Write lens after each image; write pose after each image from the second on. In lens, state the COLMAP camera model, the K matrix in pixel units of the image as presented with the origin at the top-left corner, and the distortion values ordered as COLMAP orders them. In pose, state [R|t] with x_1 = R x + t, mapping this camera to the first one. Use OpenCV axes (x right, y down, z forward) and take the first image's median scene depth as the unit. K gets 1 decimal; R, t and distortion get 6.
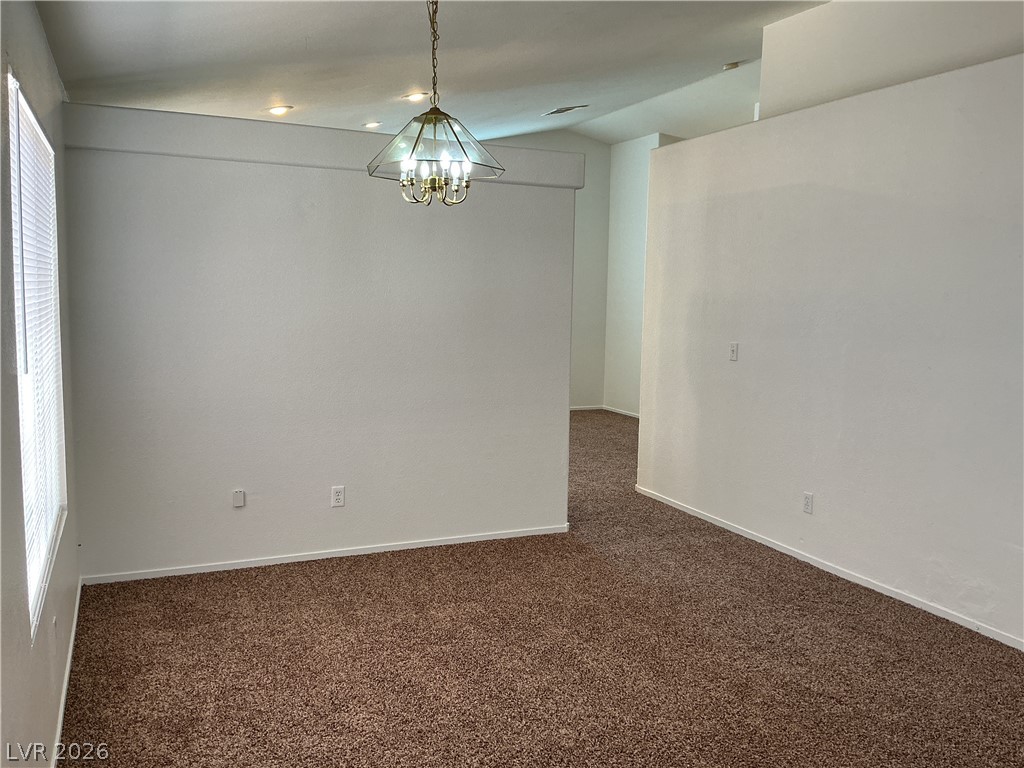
lens RADIAL K [[849.2, 0, 515.6], [0, 849.2, 383.3], [0, 0, 1]] dist [0.160830, -0.365010]
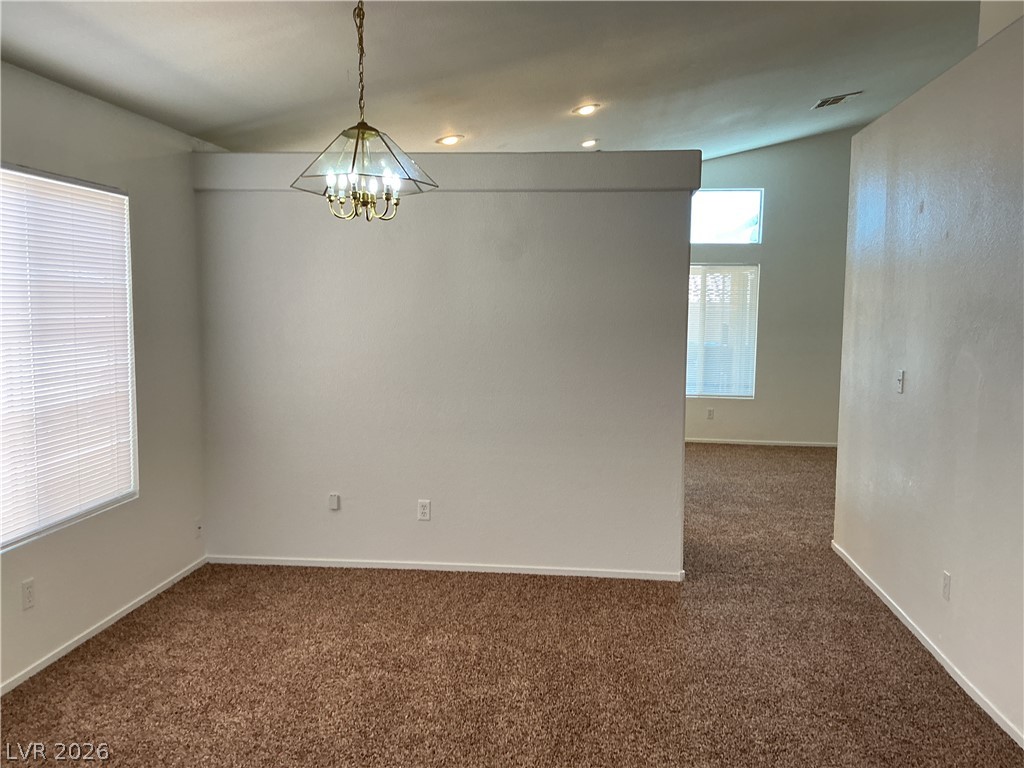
lens RADIAL K [[849.2, 0, 515.6], [0, 849.2, 383.3], [0, 0, 1]] dist [0.160830, -0.365010]
pose [[0.869088, 0.032446, -0.493591, 0.400805], [-0.045120, 0.998887, -0.013782, -0.010530], [0.492595, 0.034249, 0.869585, 0.168625]]
